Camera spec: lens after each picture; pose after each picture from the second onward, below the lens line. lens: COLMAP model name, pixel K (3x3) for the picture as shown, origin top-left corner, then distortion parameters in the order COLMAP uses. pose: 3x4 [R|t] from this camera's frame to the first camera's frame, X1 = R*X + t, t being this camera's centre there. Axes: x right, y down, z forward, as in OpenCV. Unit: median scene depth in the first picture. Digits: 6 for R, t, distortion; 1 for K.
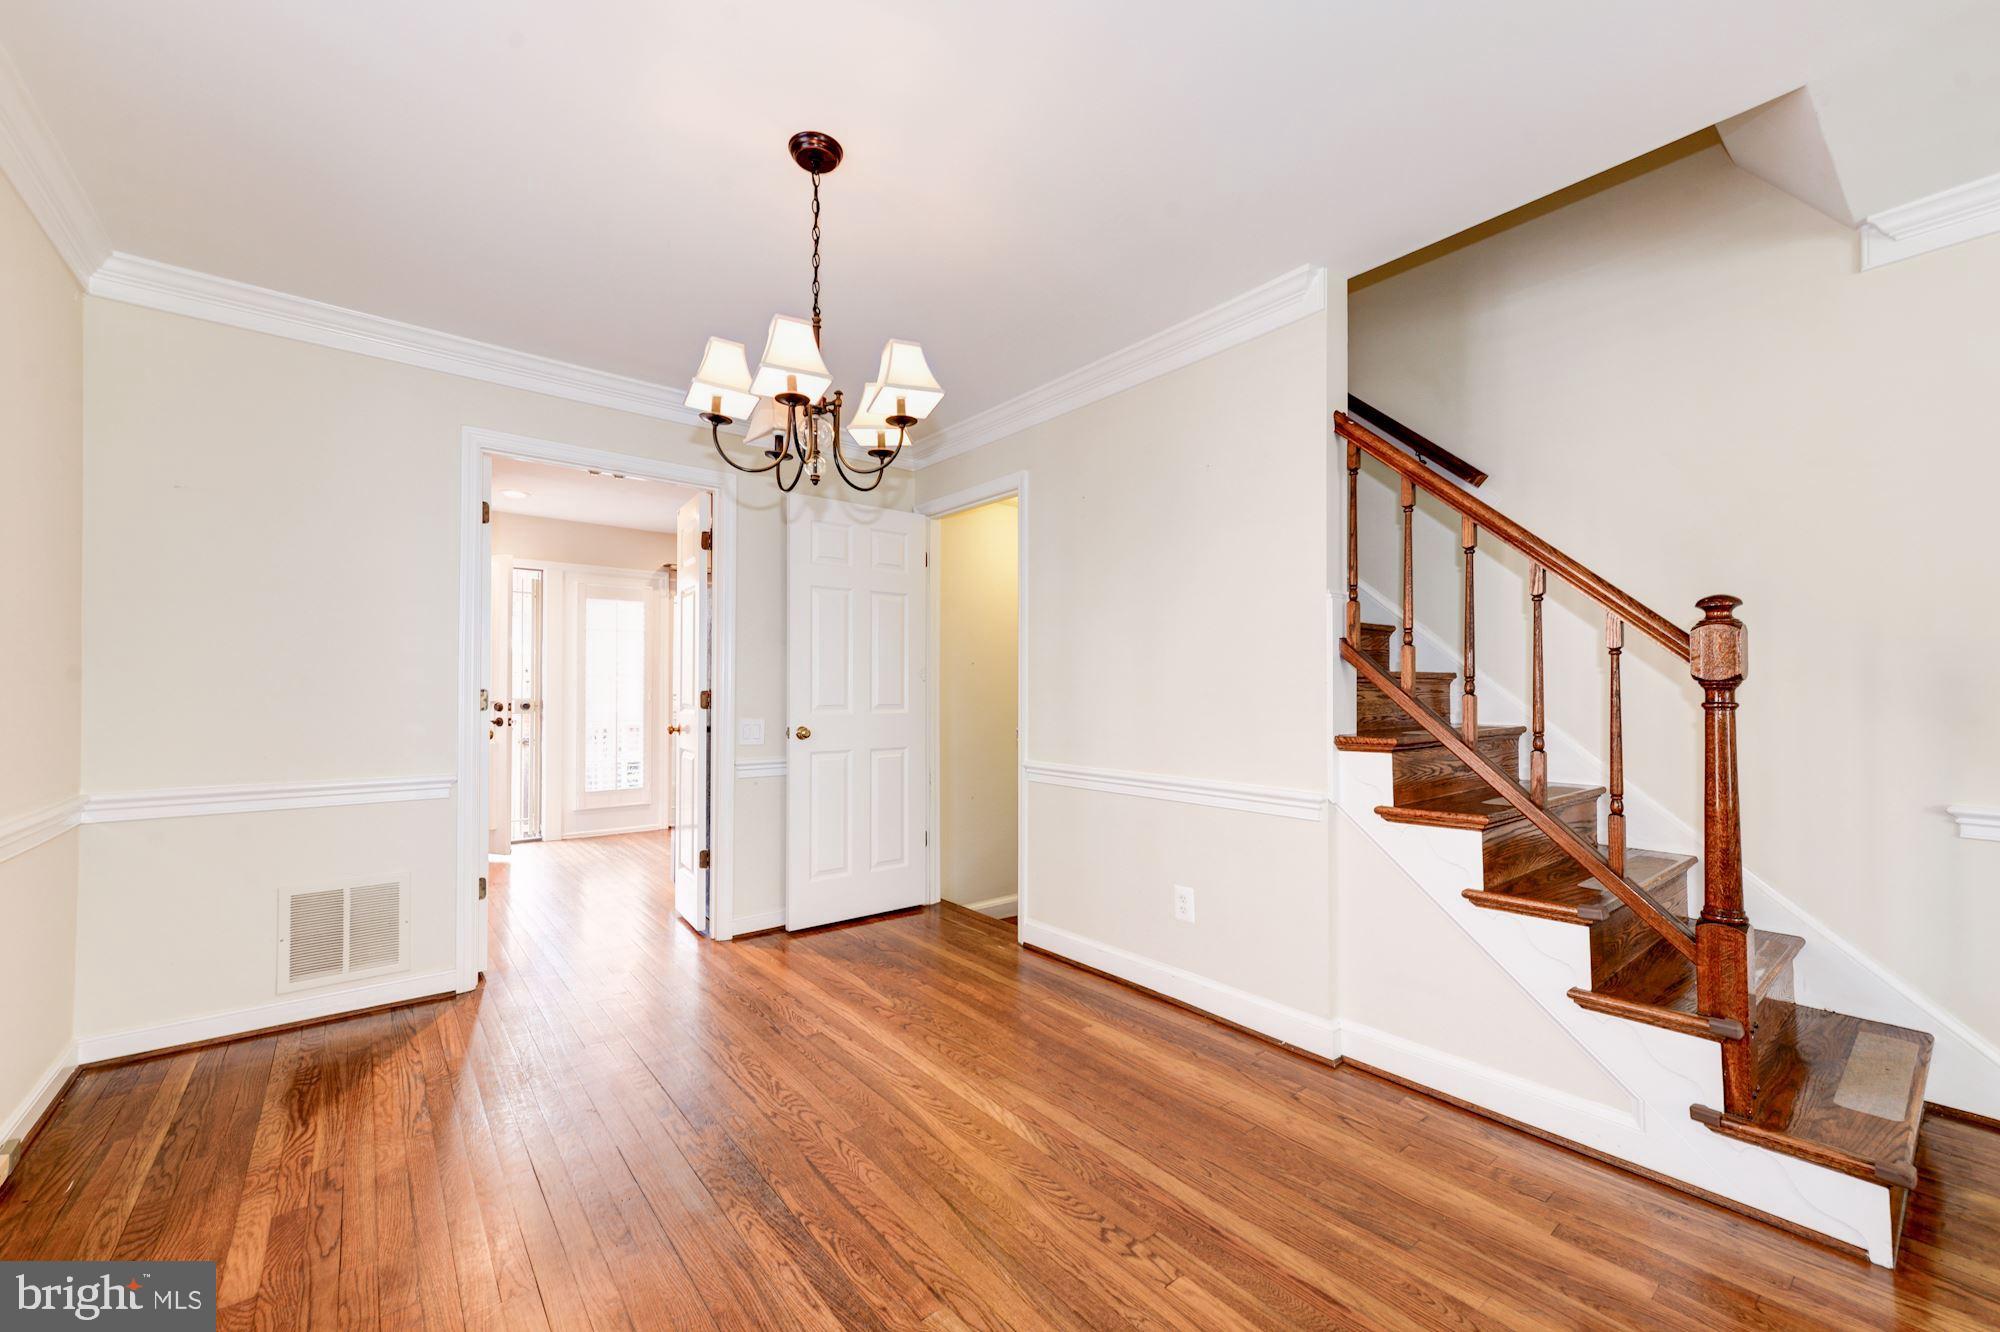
lens RADIAL K [[806.2, 0, 1001.4], [0, 806.2, 681.0], [0, 0, 1]] dist [0.016792, -0.000023]
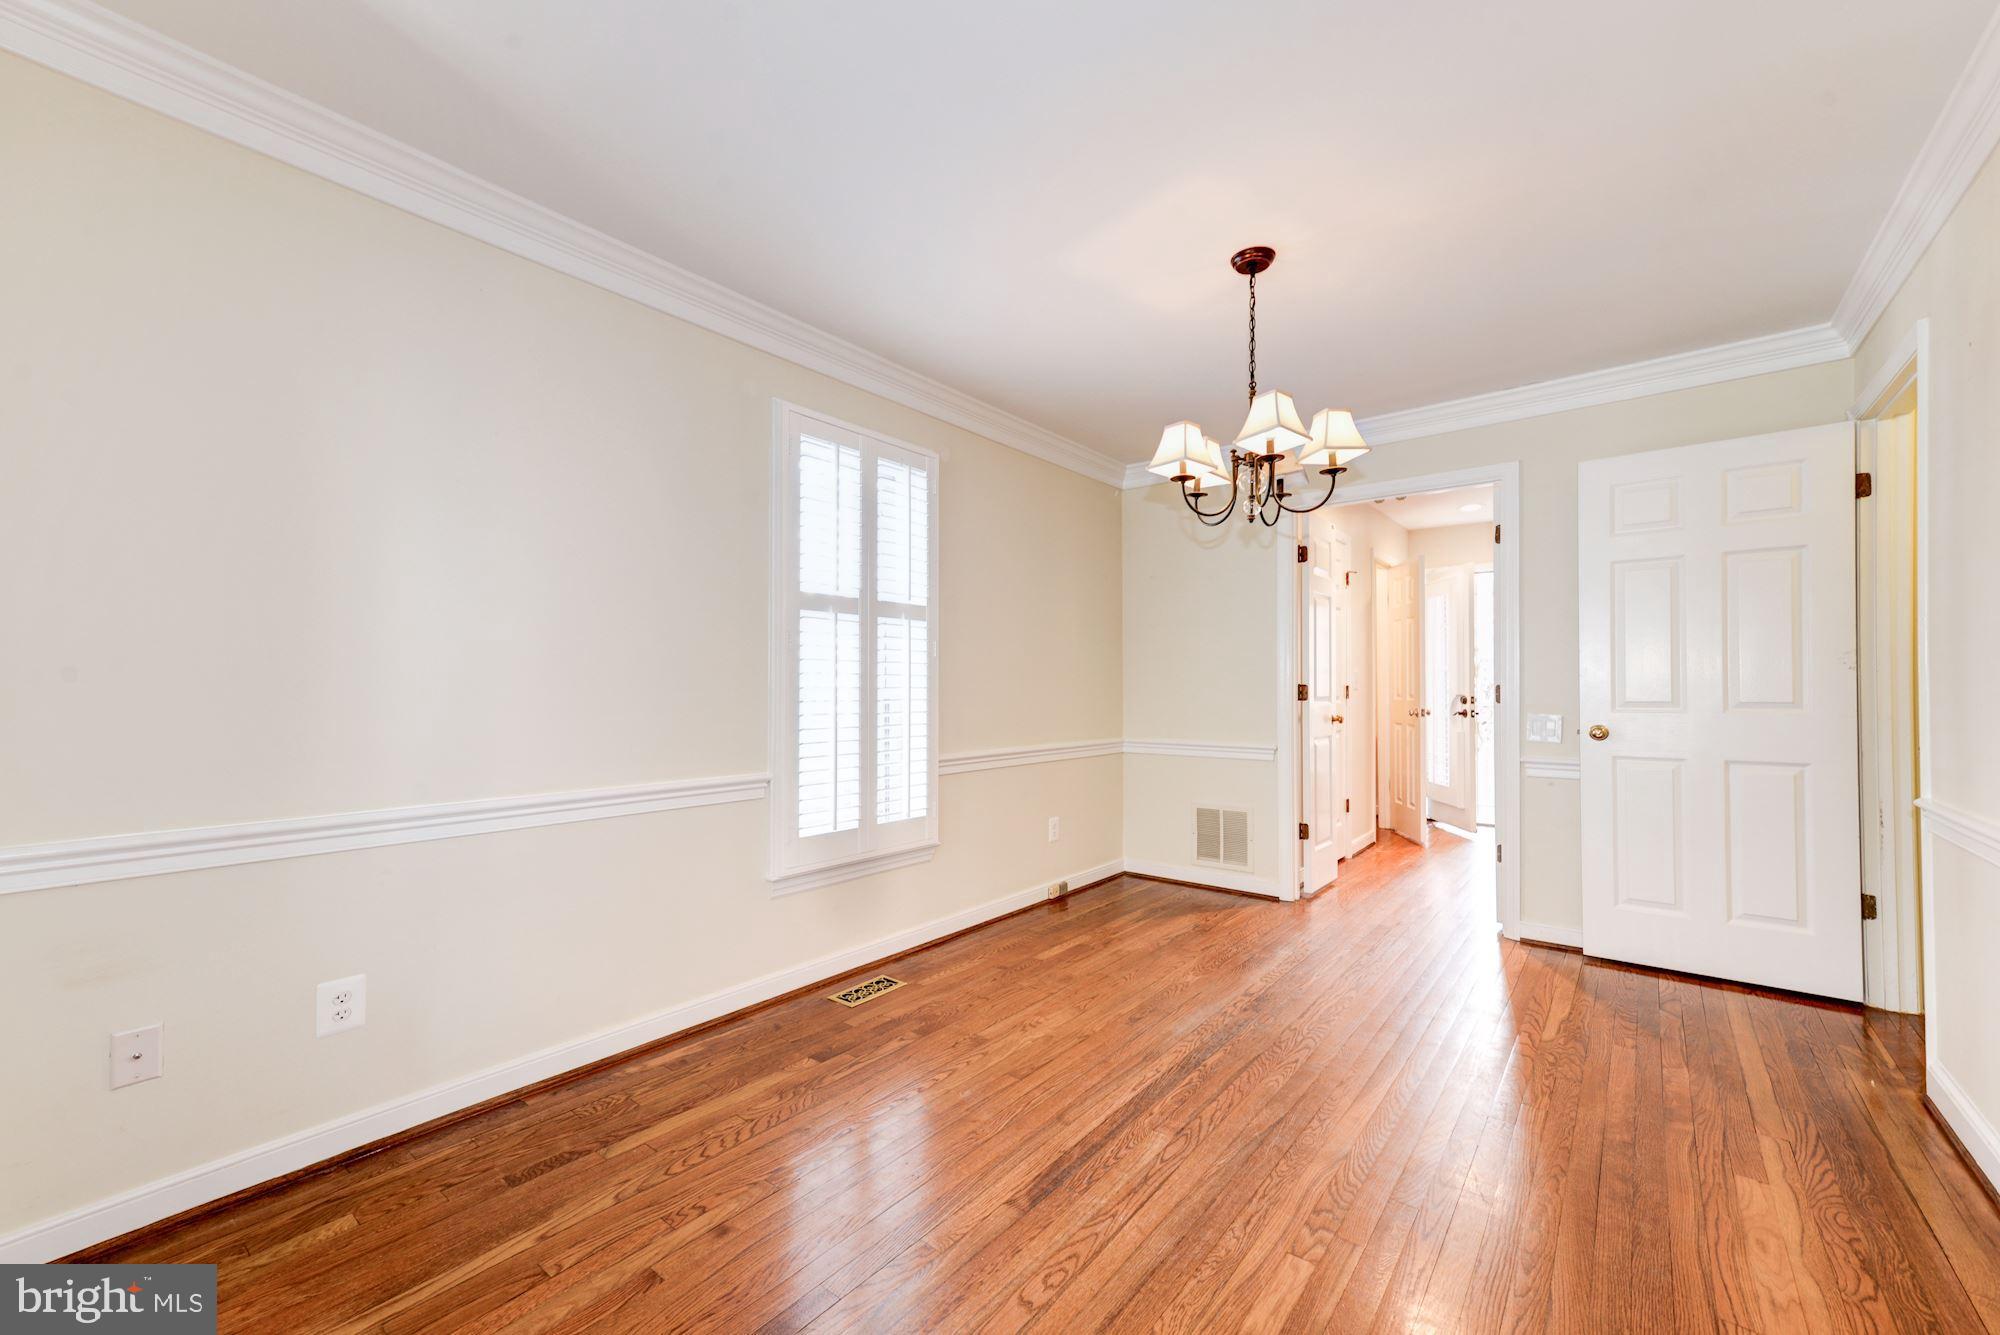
lens RADIAL K [[788.8, 0, 951.0], [0, 788.8, 676.2], [0, 0, 1]] dist [0.000180, -0.000103]
pose [[0.163619, -0.016627, -0.986383, 0.708130], [0.016102, 0.999770, -0.014182, 0.006369], [0.986392, -0.013562, 0.163849, 0.257186]]
